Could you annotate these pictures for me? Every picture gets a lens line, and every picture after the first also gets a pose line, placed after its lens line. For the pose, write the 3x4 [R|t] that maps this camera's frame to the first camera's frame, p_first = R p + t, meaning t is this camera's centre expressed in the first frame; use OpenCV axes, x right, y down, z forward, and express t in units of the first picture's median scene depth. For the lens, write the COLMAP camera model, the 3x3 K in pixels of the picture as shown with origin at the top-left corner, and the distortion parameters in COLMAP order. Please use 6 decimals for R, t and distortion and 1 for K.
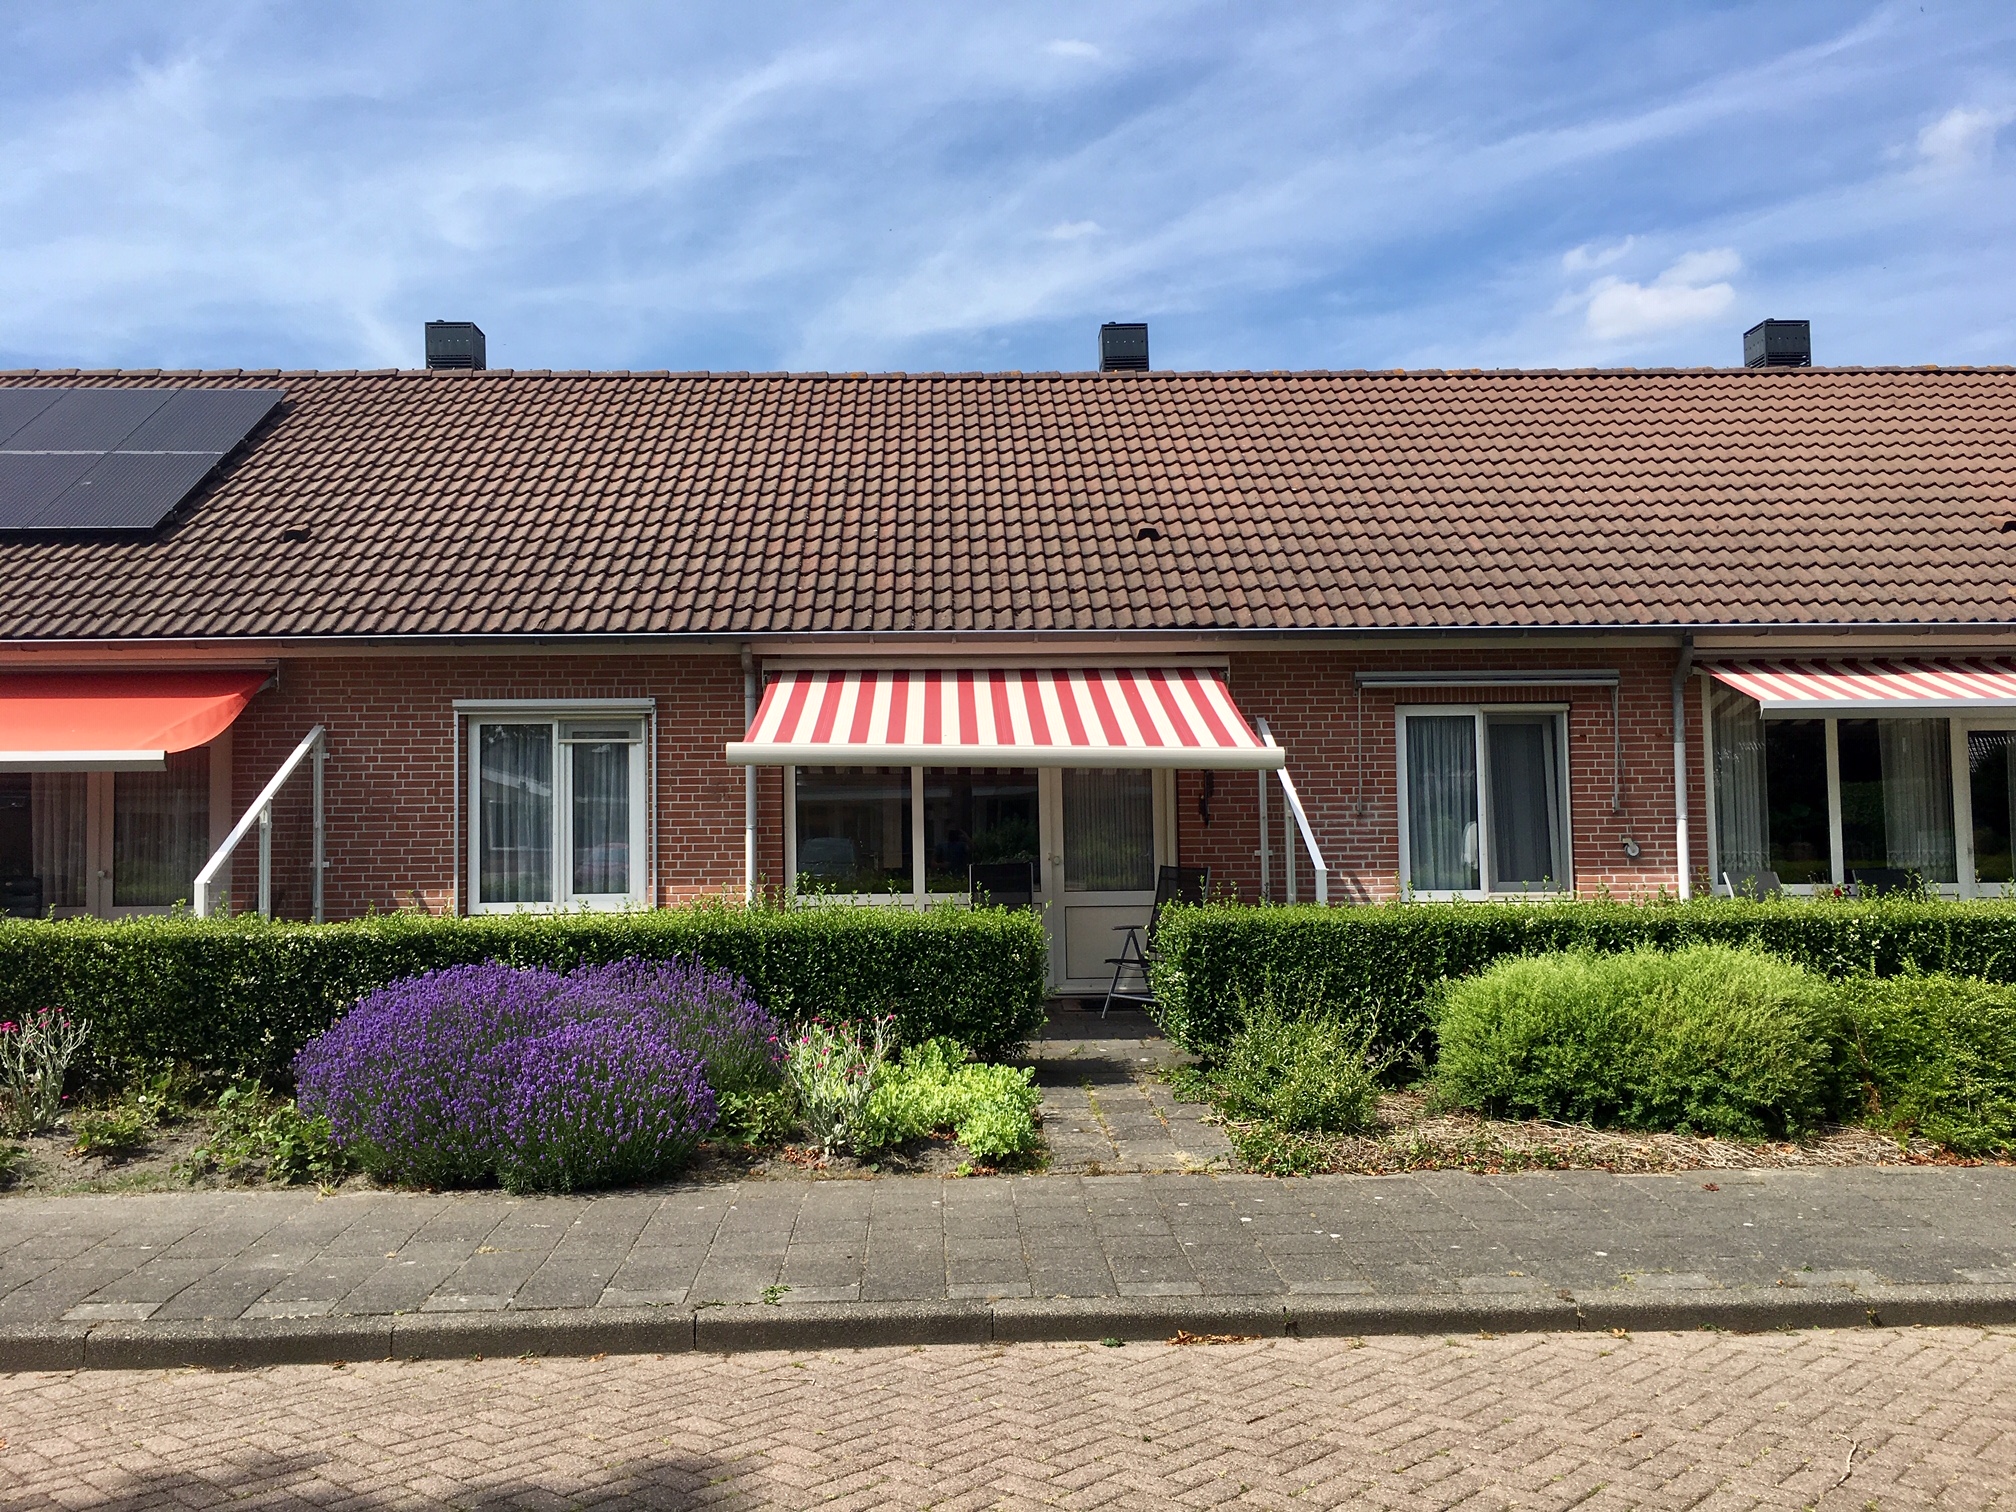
lens RADIAL K [[1684.0, 0, 1007.8], [0, 1684.0, 823.6], [0, 0, 1]] dist [0.014983, 0.002494]
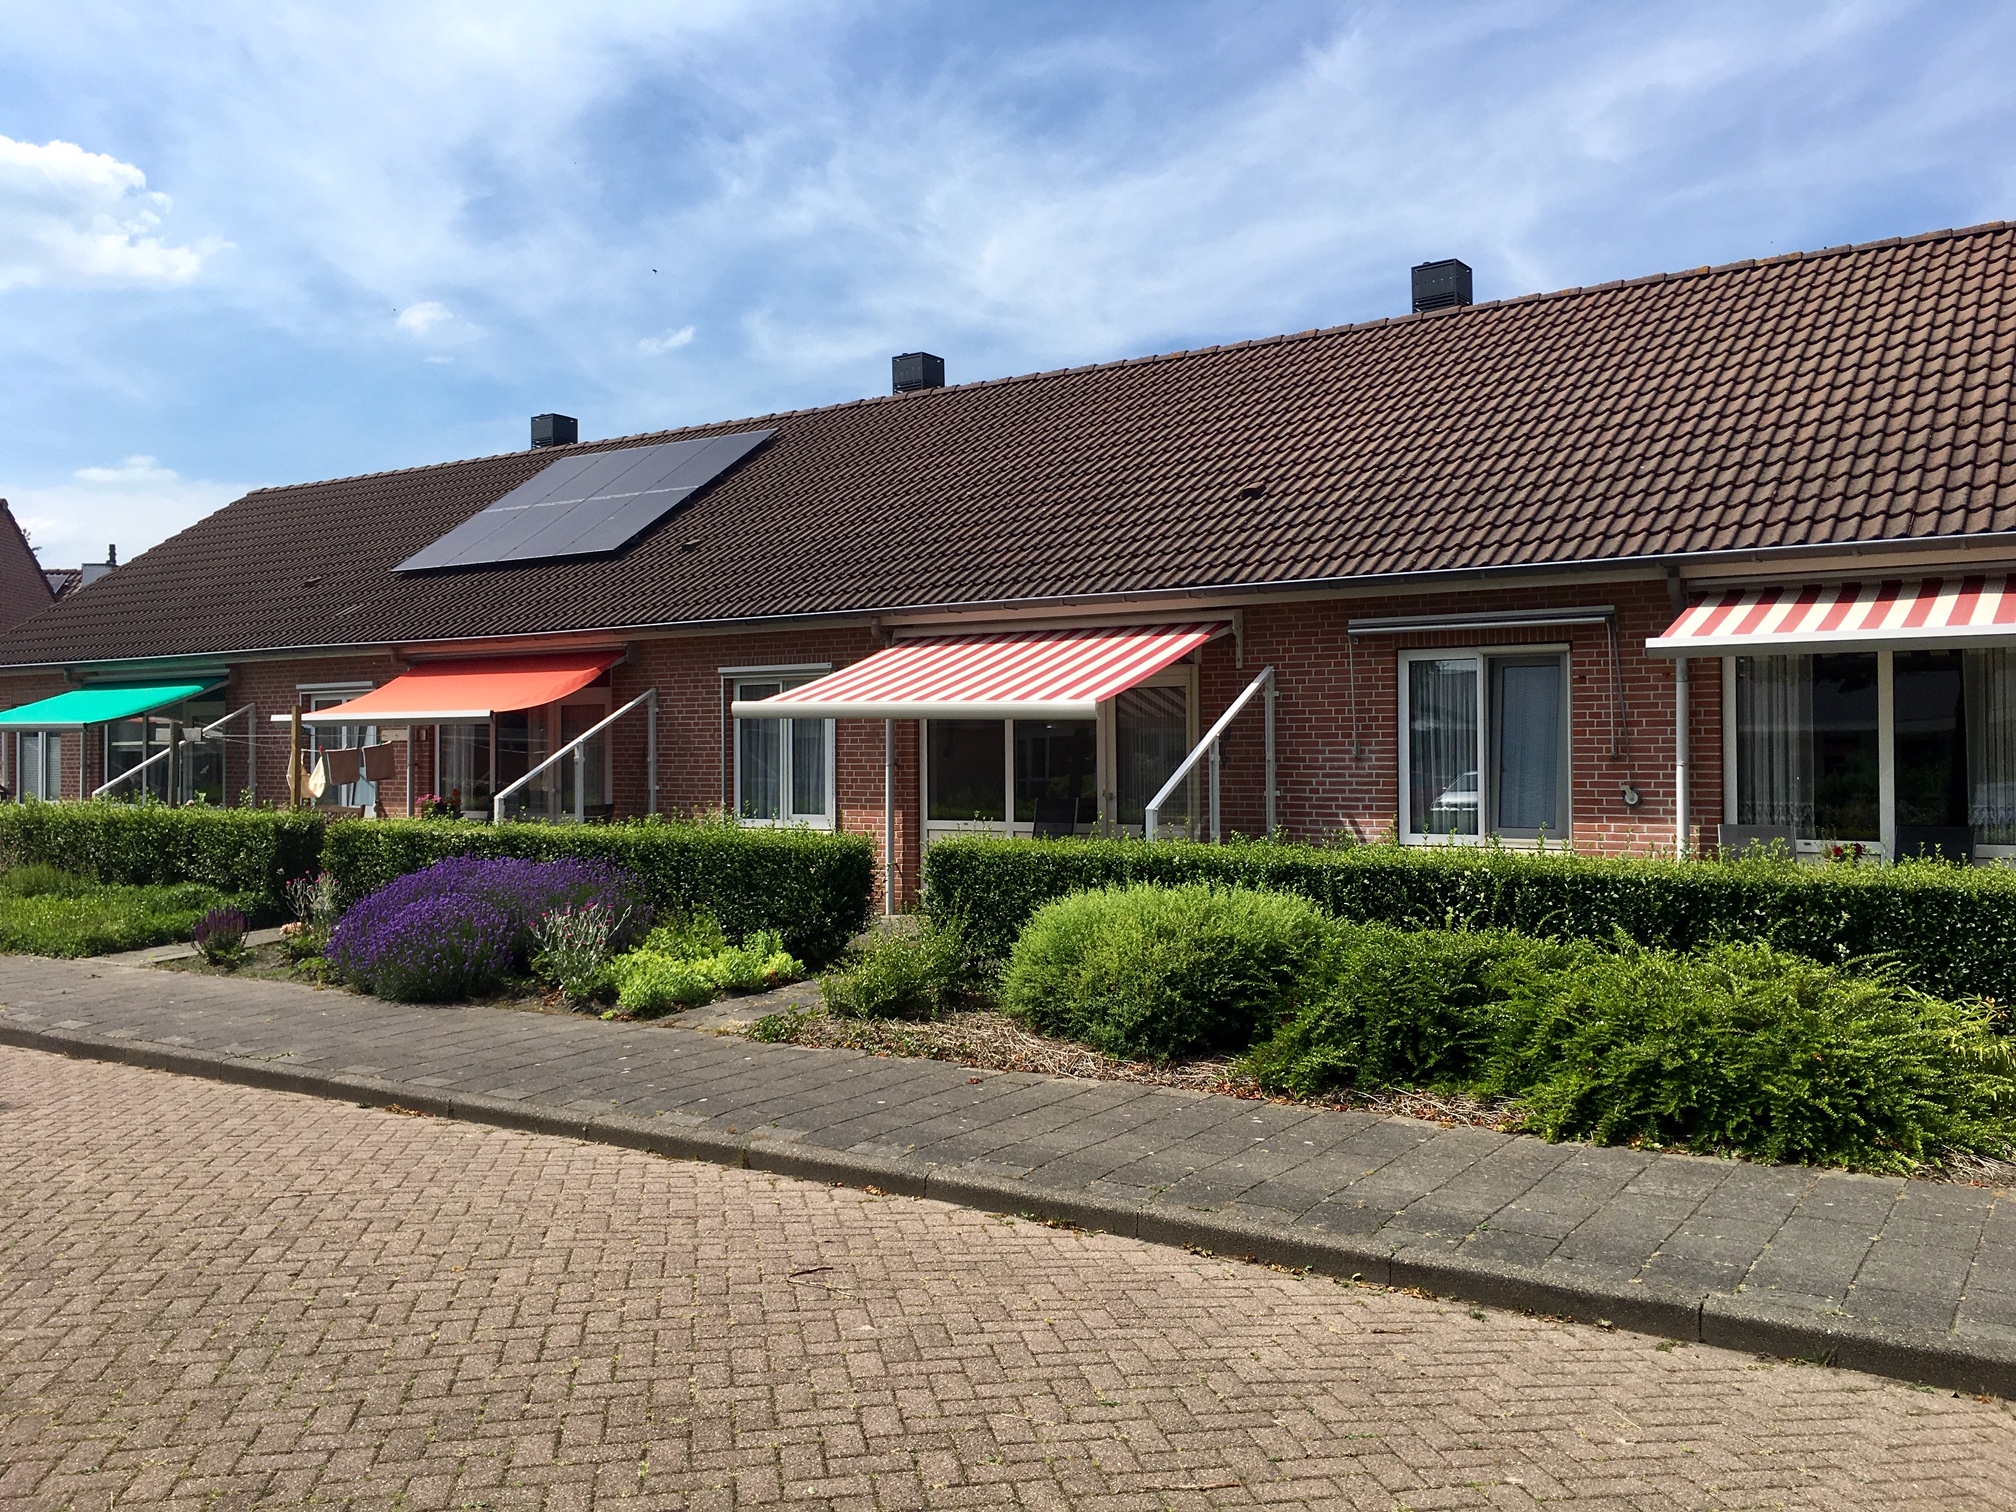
lens RADIAL K [[1715.1, 0, 1007.6], [0, 1715.1, 749.5], [0, 0, 1]] dist [0.037718, 0.000893]
pose [[0.812682, 0.004627, -0.582688, 0.644309], [-0.006909, 0.999975, -0.001696, -0.007241], [0.582666, 0.005404, 0.812694, 0.023284]]
